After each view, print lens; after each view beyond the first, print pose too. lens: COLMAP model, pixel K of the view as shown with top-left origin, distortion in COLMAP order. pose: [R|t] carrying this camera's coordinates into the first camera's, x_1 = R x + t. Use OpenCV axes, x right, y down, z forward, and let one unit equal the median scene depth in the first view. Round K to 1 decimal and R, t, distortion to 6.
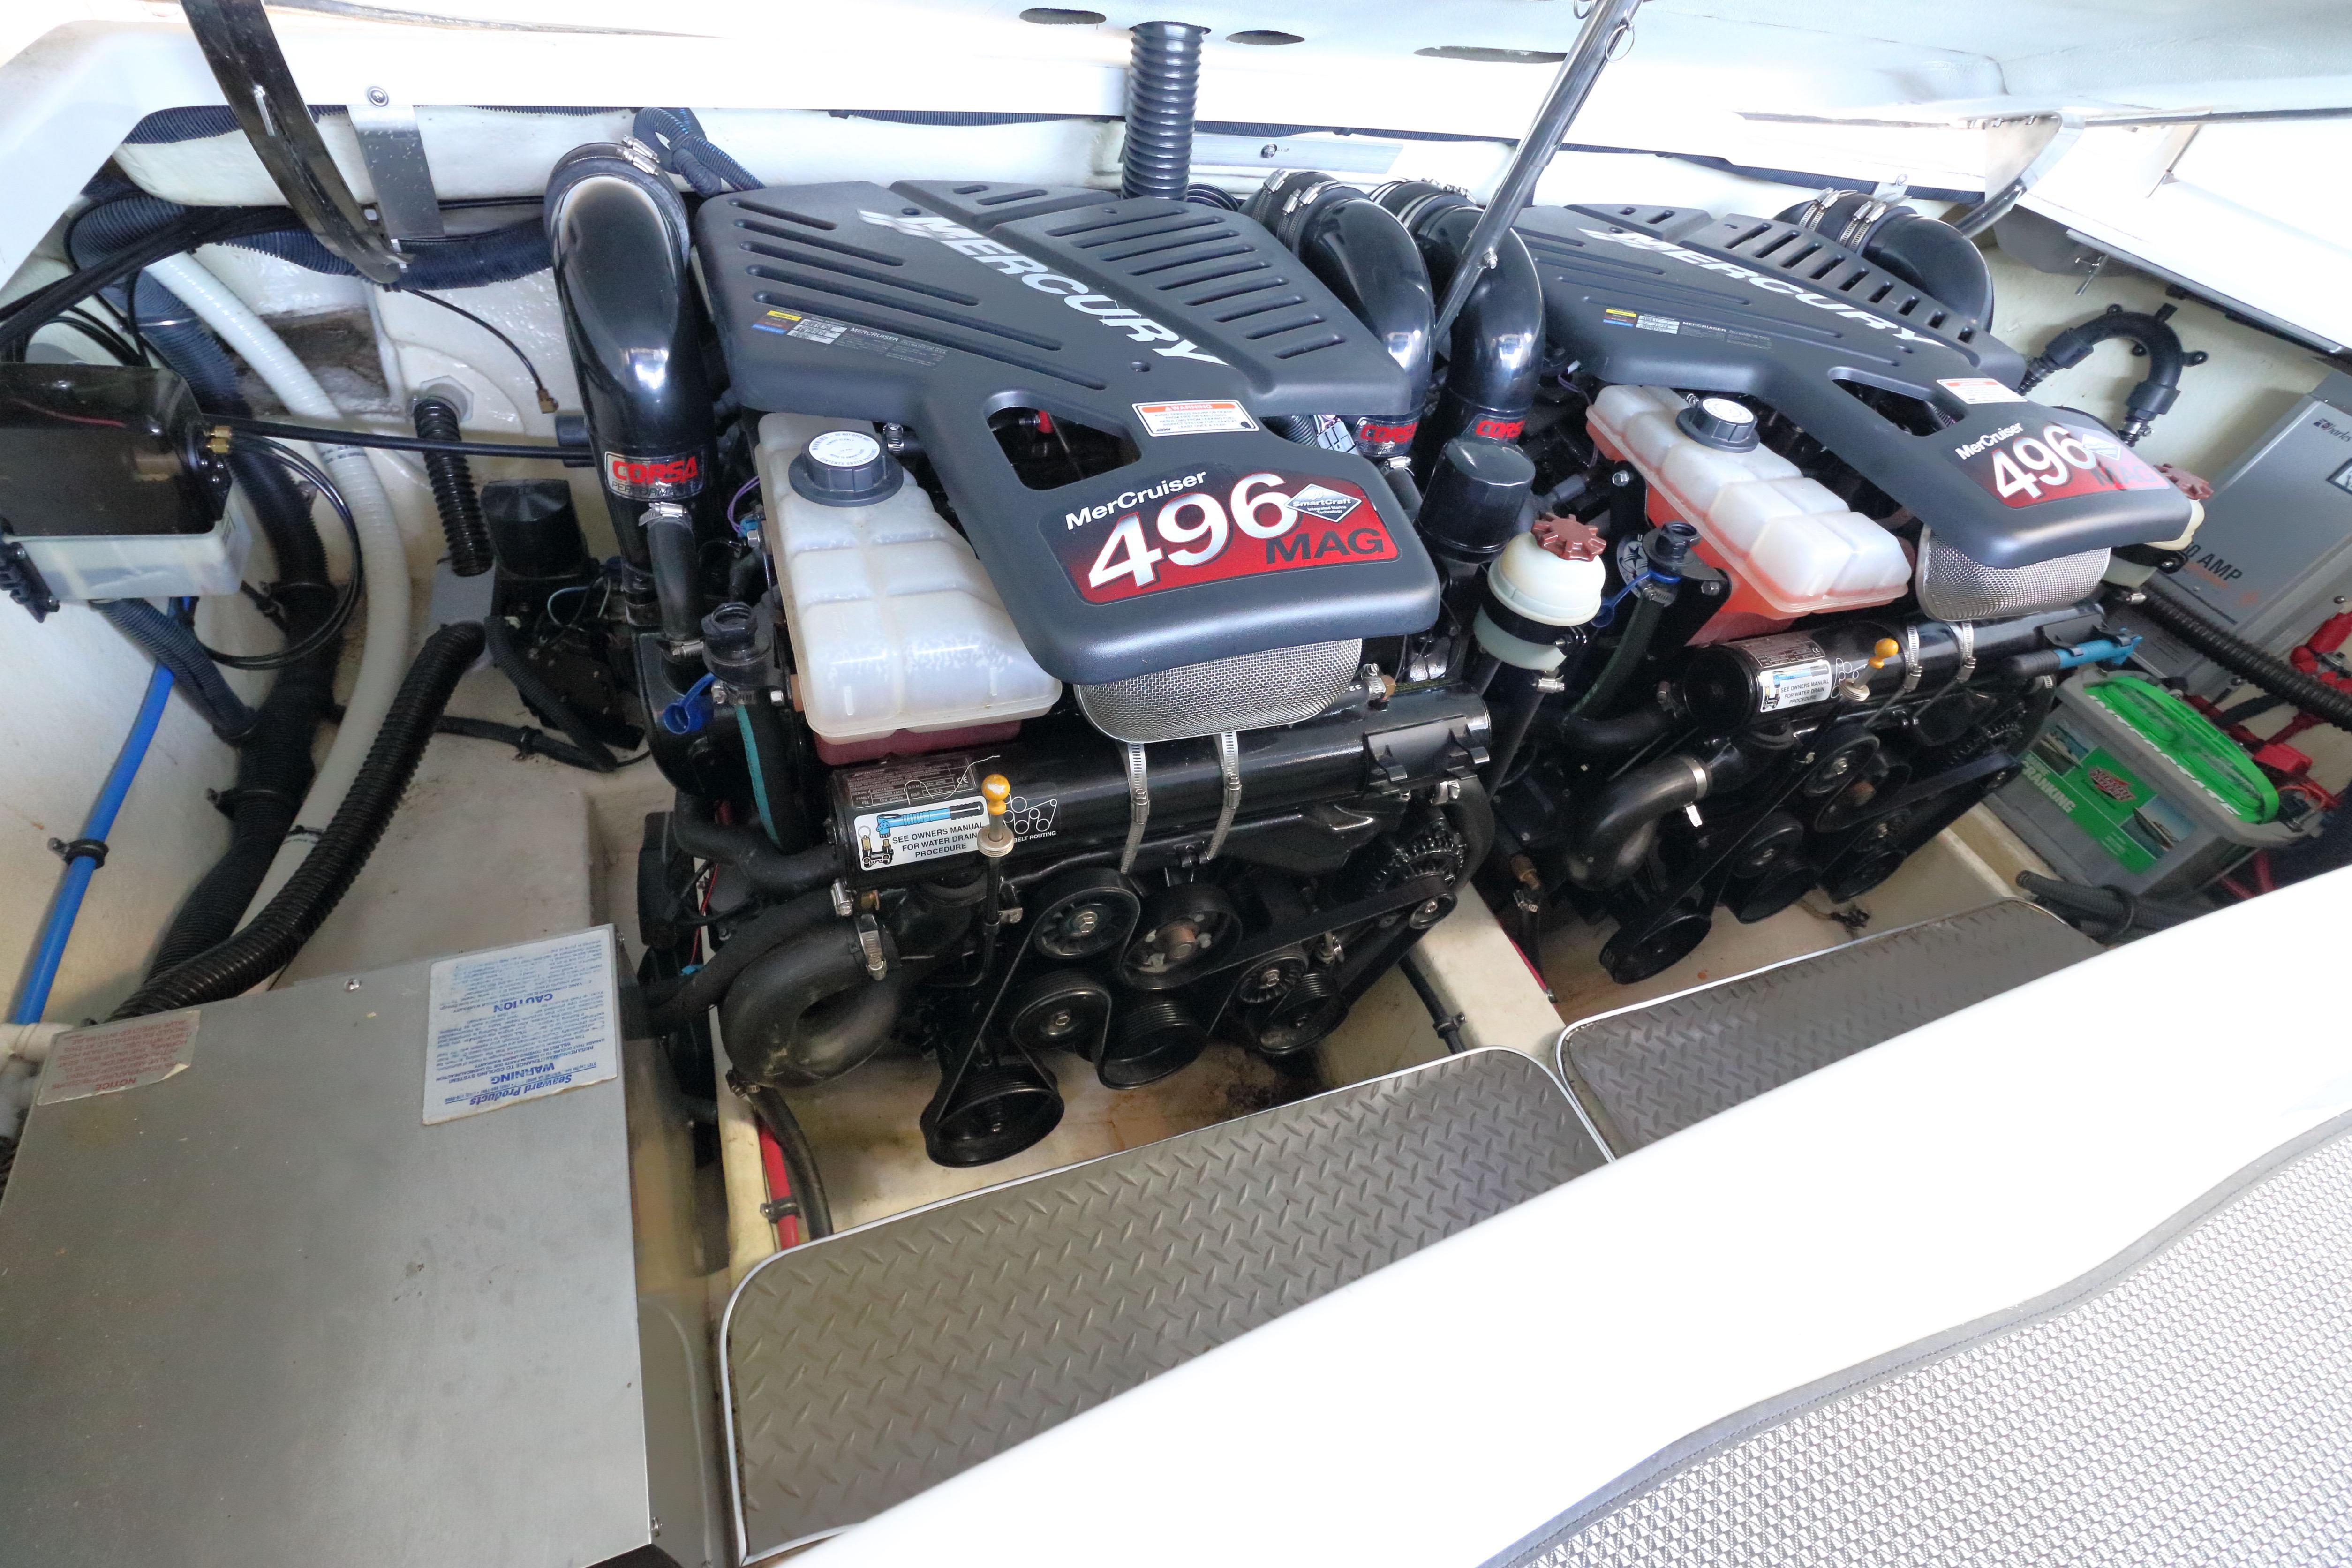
lens RADIAL K [[1094.3, 0, 1160.3], [0, 1094.3, 780.7], [0, 0, 1]] dist [0.000575, 0.001119]
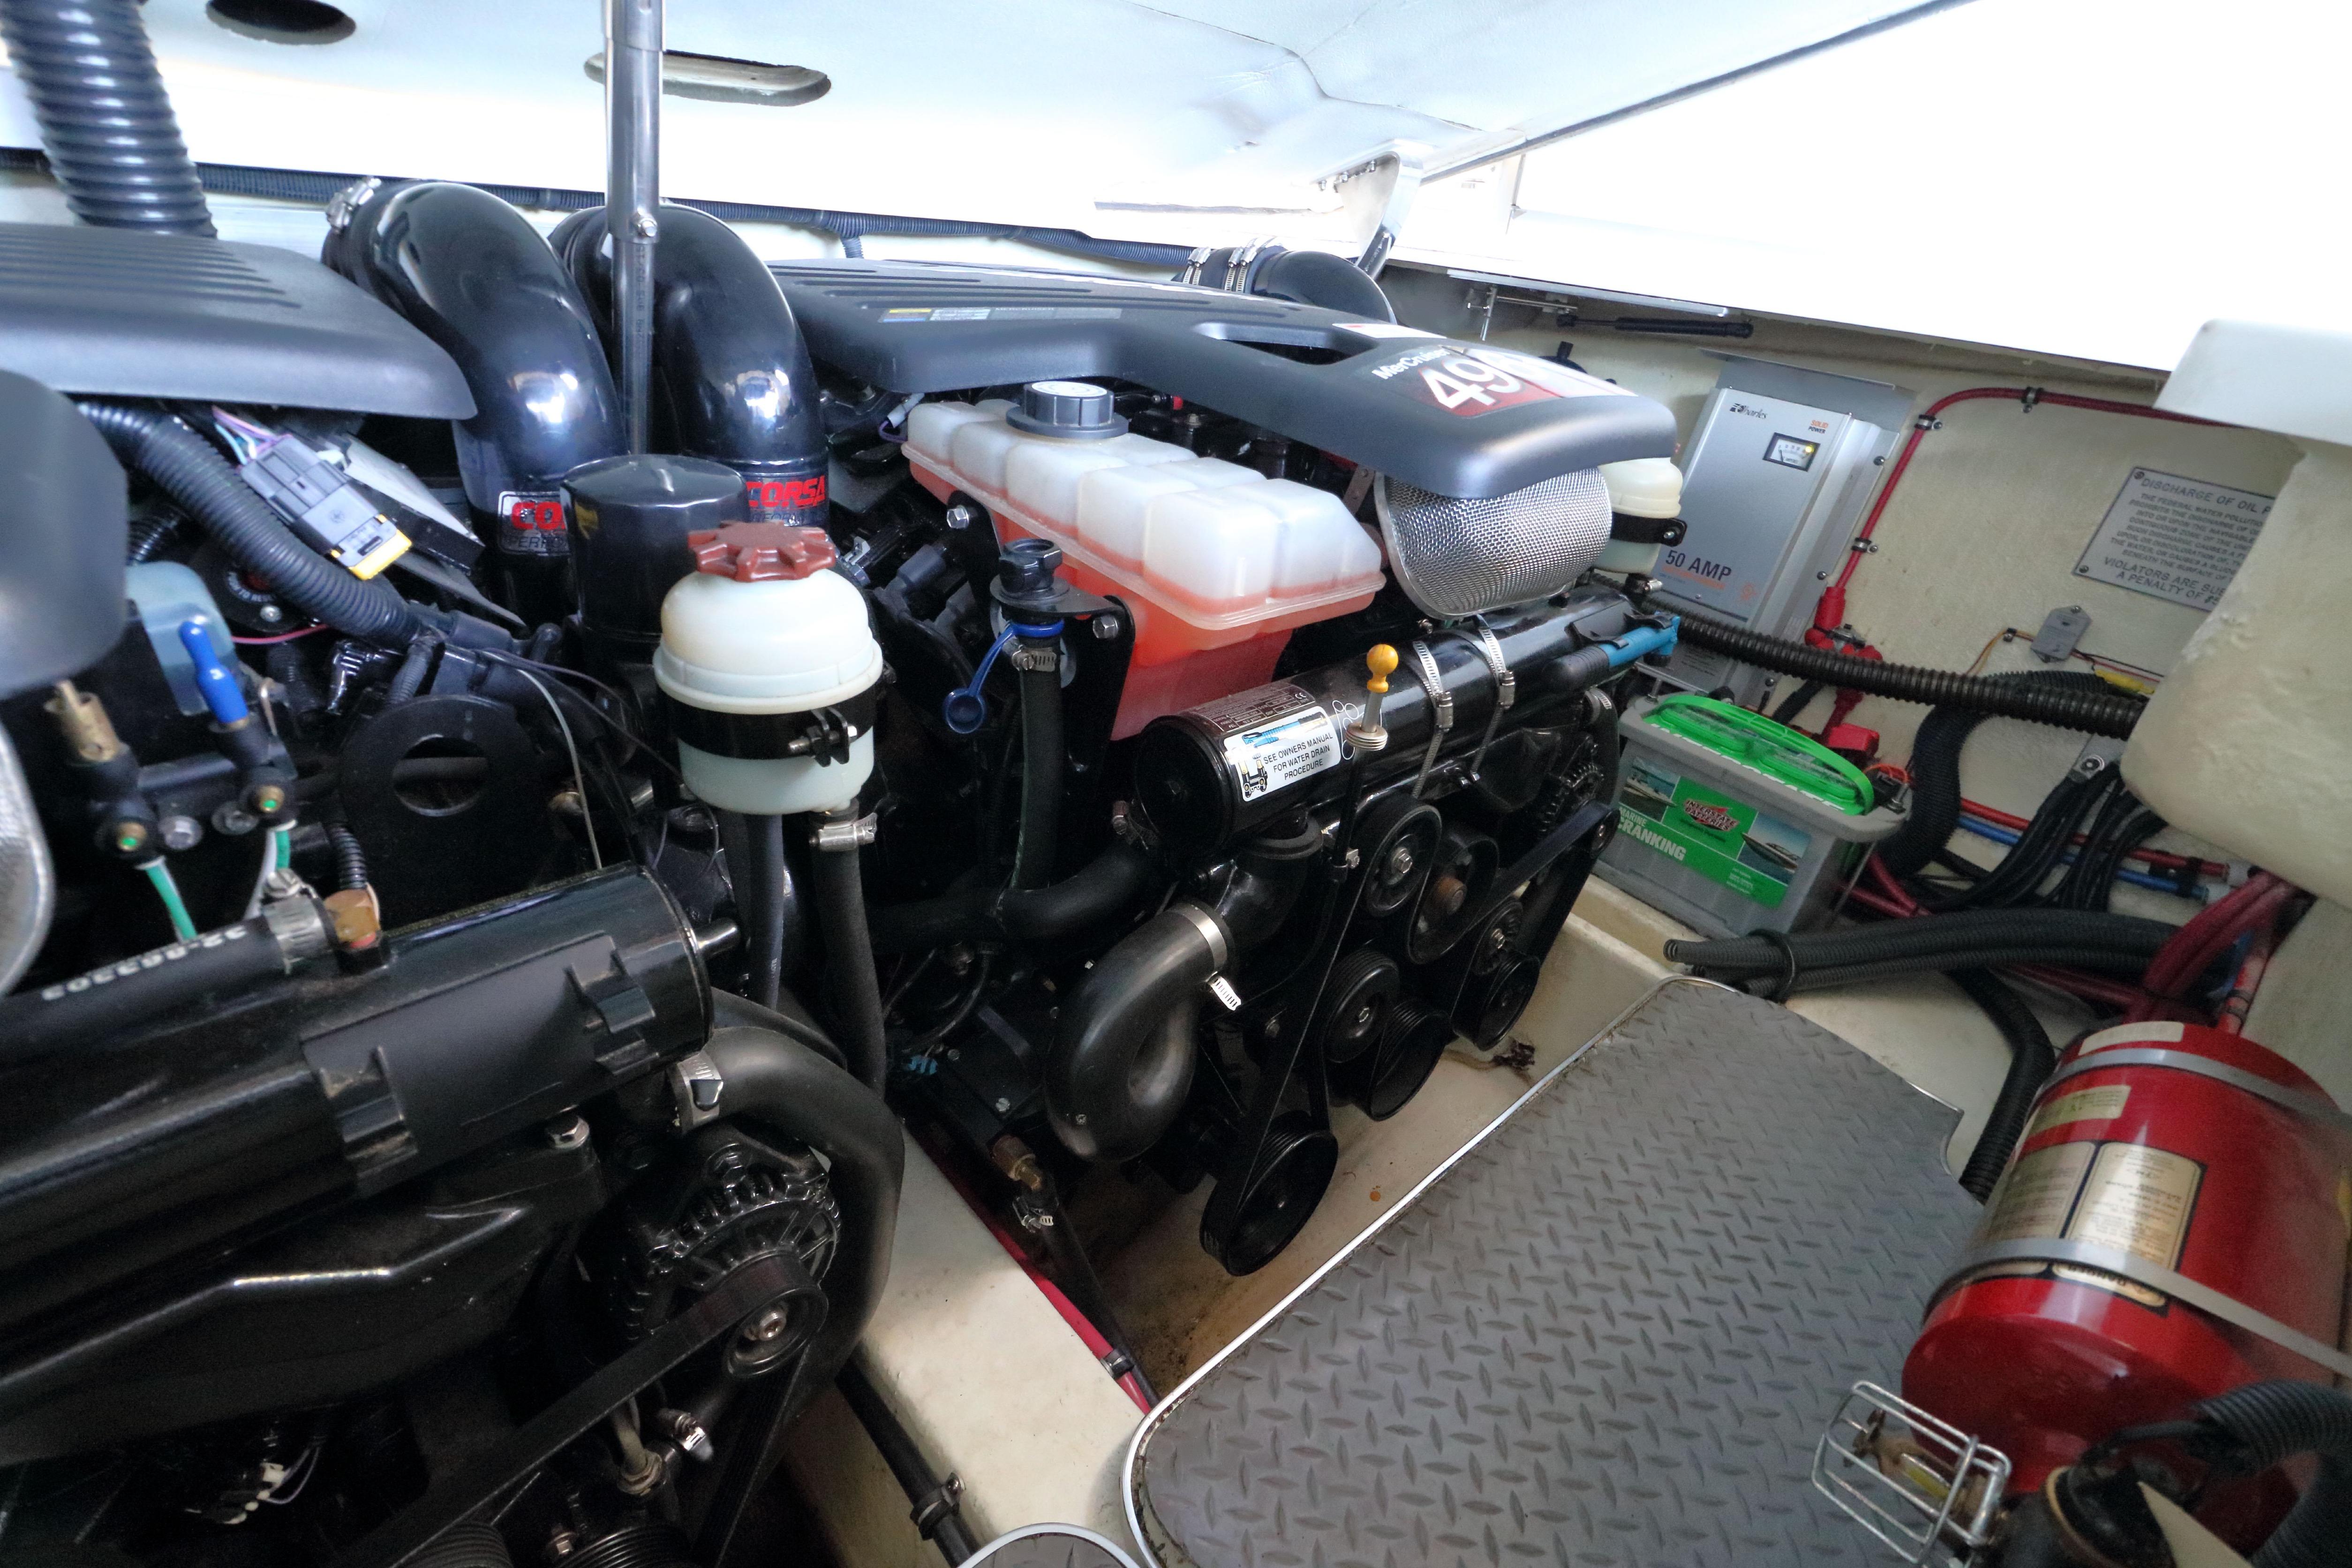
lens RADIAL K [[1094.3, 0, 1167.7], [0, 1094.3, 780.7], [0, 0, 1]] dist [0.000575, 0.001119]
pose [[0.926518, -0.220479, 0.304882, 0.297457], [0.287420, 0.937668, -0.195366, 0.030391], [-0.242804, 0.268640, 0.932137, 0.400586]]
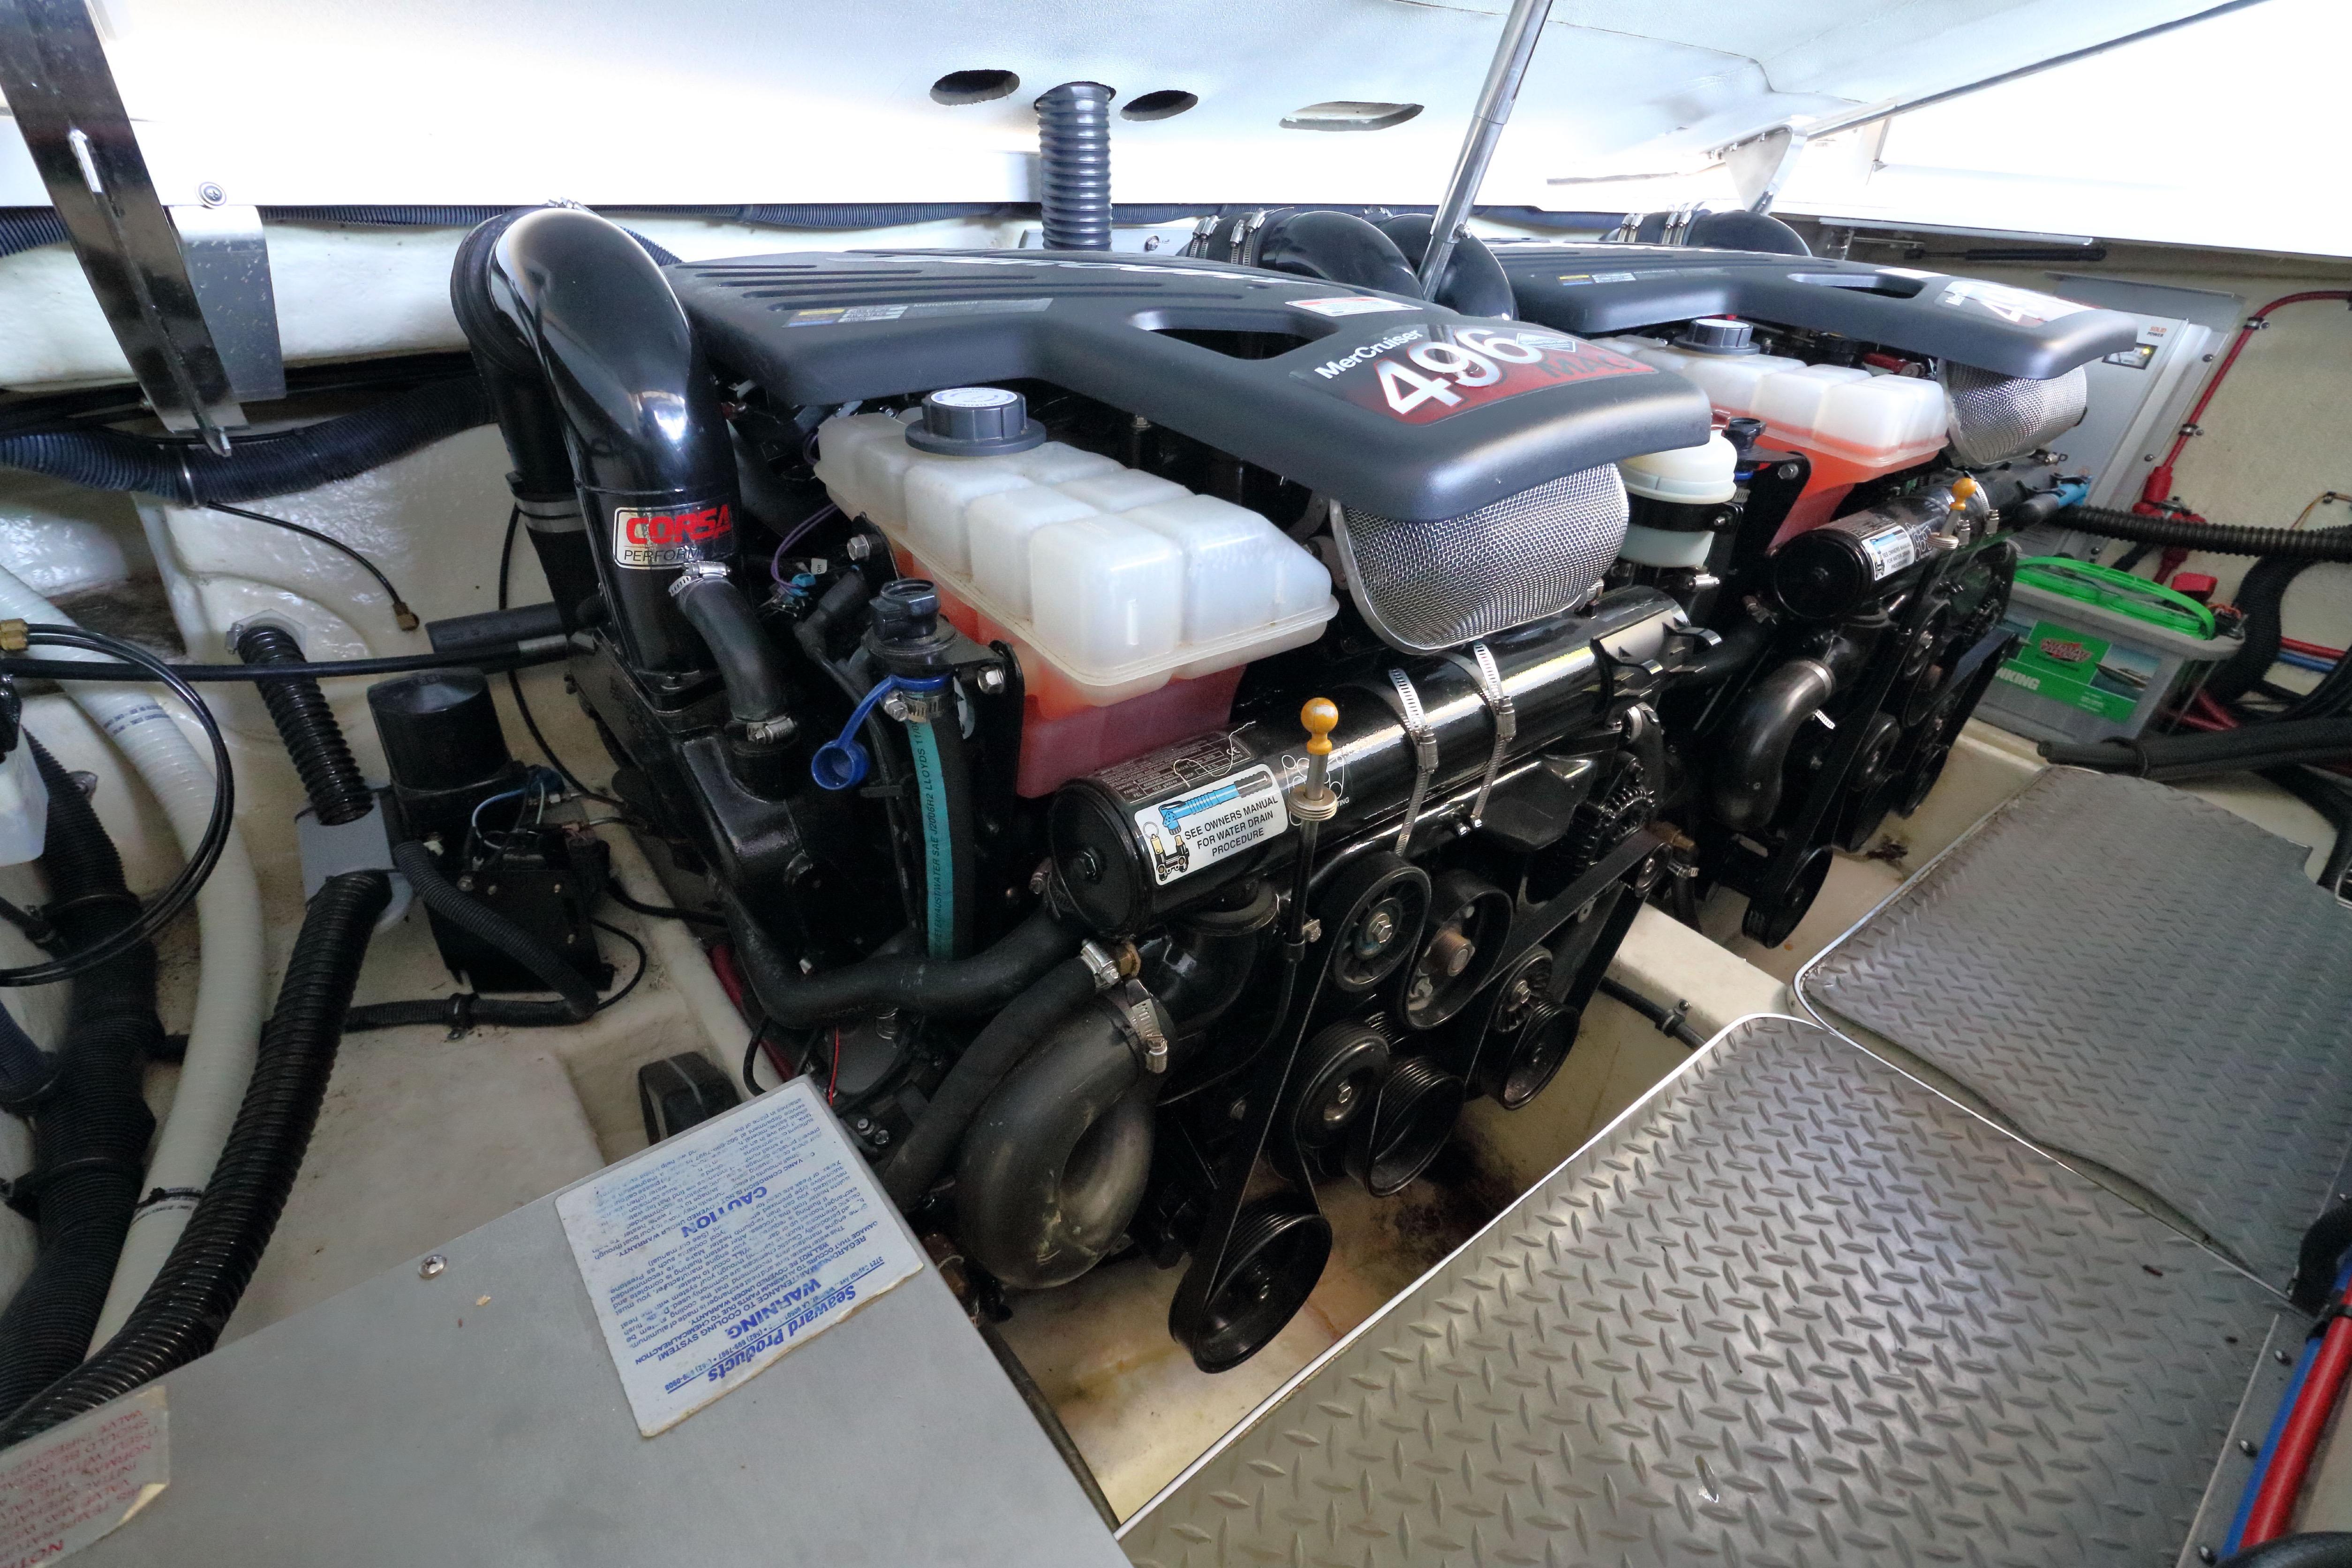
lens RADIAL K [[1094.3, 0, 1174.6], [0, 1094.3, 772.2], [0, 0, 1]] dist [0.000575, 0.001119]
pose [[0.947956, -0.240020, 0.209214, -0.259384], [0.280718, 0.940099, -0.193421, 0.101539], [-0.150257, 0.242084, 0.958550, 0.187656]]
